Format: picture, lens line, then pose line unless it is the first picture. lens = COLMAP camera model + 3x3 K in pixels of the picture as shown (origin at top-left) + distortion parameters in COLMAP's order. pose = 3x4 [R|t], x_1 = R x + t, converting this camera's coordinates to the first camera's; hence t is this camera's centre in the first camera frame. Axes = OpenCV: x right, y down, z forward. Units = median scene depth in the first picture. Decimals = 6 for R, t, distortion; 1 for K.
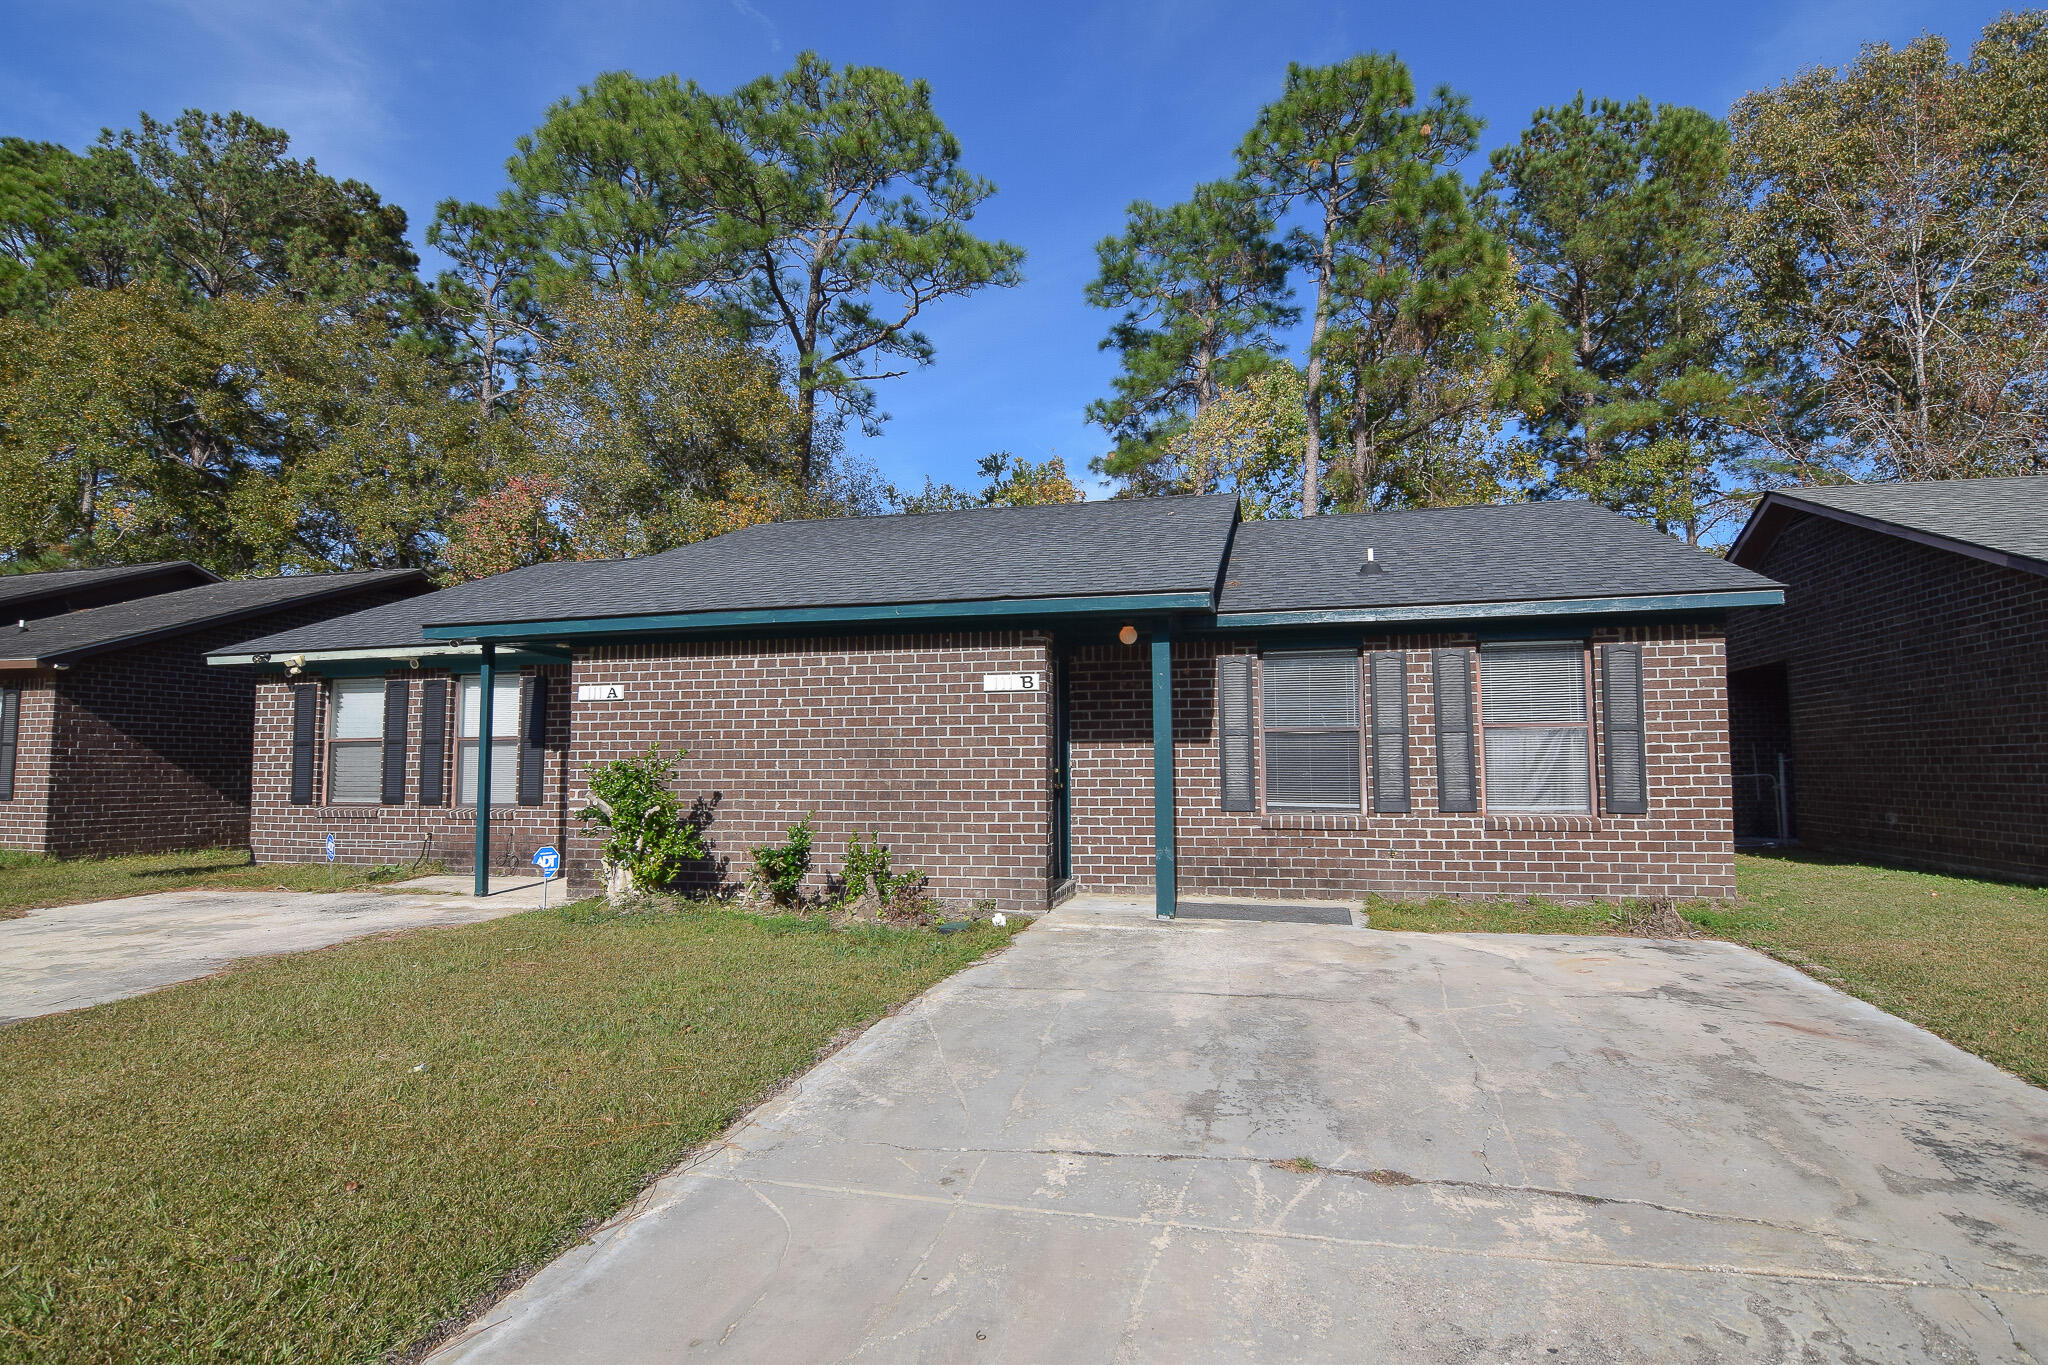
lens RADIAL K [[1058.7, 0, 1020.7], [0, 1058.7, 682.0], [0, 0, 1]] dist [-0.009804, -0.003126]
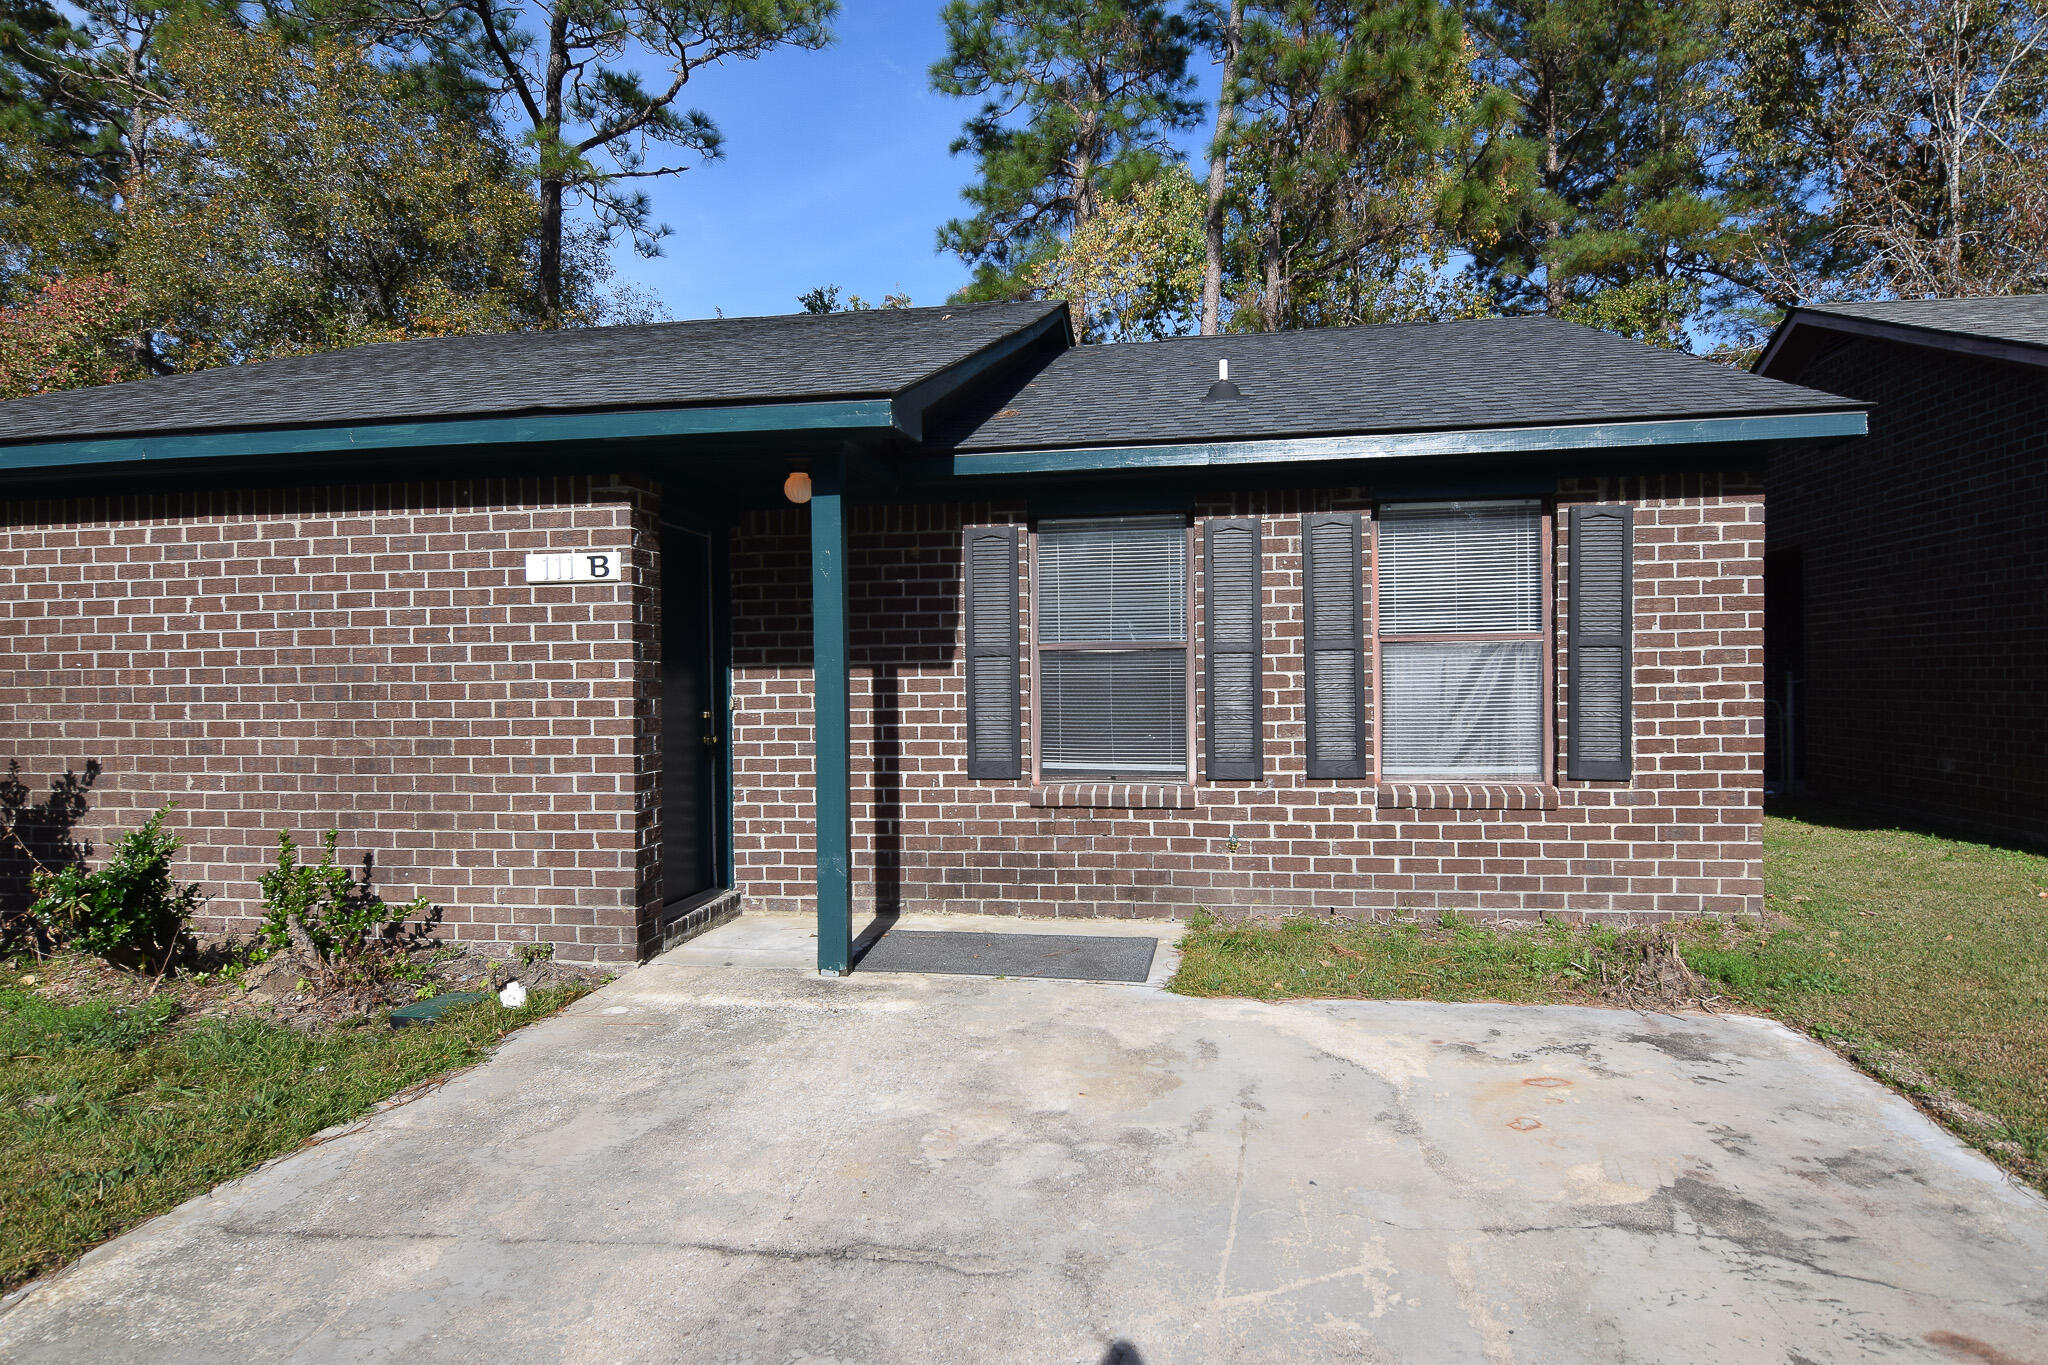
lens RADIAL K [[1190.0, 0, 1027.4], [0, 1190.0, 685.3], [0, 0, 1]] dist [-0.006296, -0.004858]
pose [[0.996025, -0.008229, 0.088691, 0.163291], [0.000727, 0.996441, 0.084286, 0.009131], [-0.089069, -0.083886, 0.992487, 0.312421]]
